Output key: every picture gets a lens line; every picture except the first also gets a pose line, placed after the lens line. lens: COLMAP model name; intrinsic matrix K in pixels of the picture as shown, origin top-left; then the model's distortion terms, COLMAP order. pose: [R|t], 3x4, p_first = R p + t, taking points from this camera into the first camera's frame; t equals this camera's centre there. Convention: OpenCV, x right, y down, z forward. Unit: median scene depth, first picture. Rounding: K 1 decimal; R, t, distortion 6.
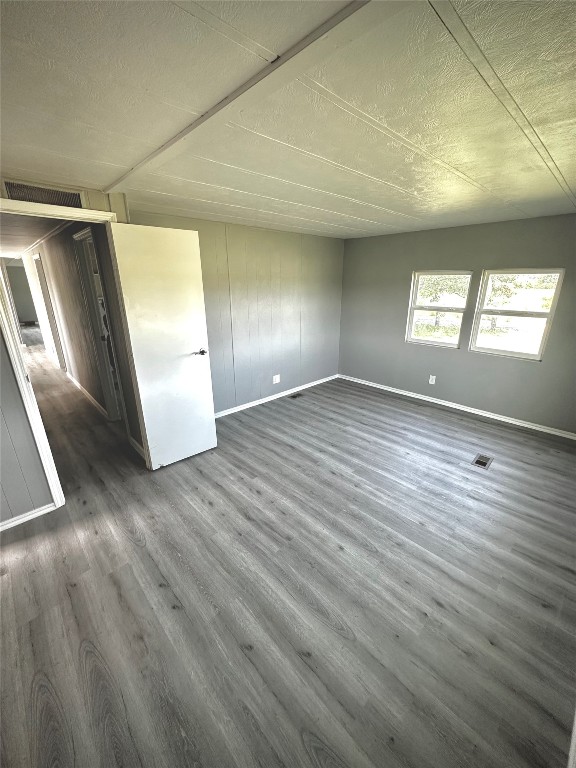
lens RADIAL K [[306.0, 0, 285.7], [0, 306.0, 380.7], [0, 0, 1]] dist [-0.003415, 0.000501]
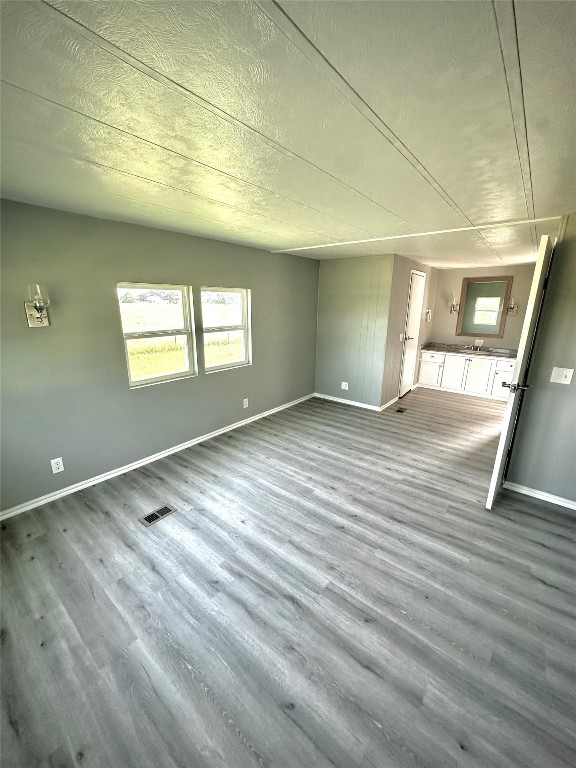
lens RADIAL K [[306.0, 0, 289.0], [0, 306.0, 386.2], [0, 0, 1]] dist [-0.003415, 0.000501]
pose [[-0.989504, 0.032173, -0.140881, 0.418708], [-0.051489, 0.832423, 0.551743, -0.504455], [0.135024, 0.553206, -0.822029, 1.583860]]
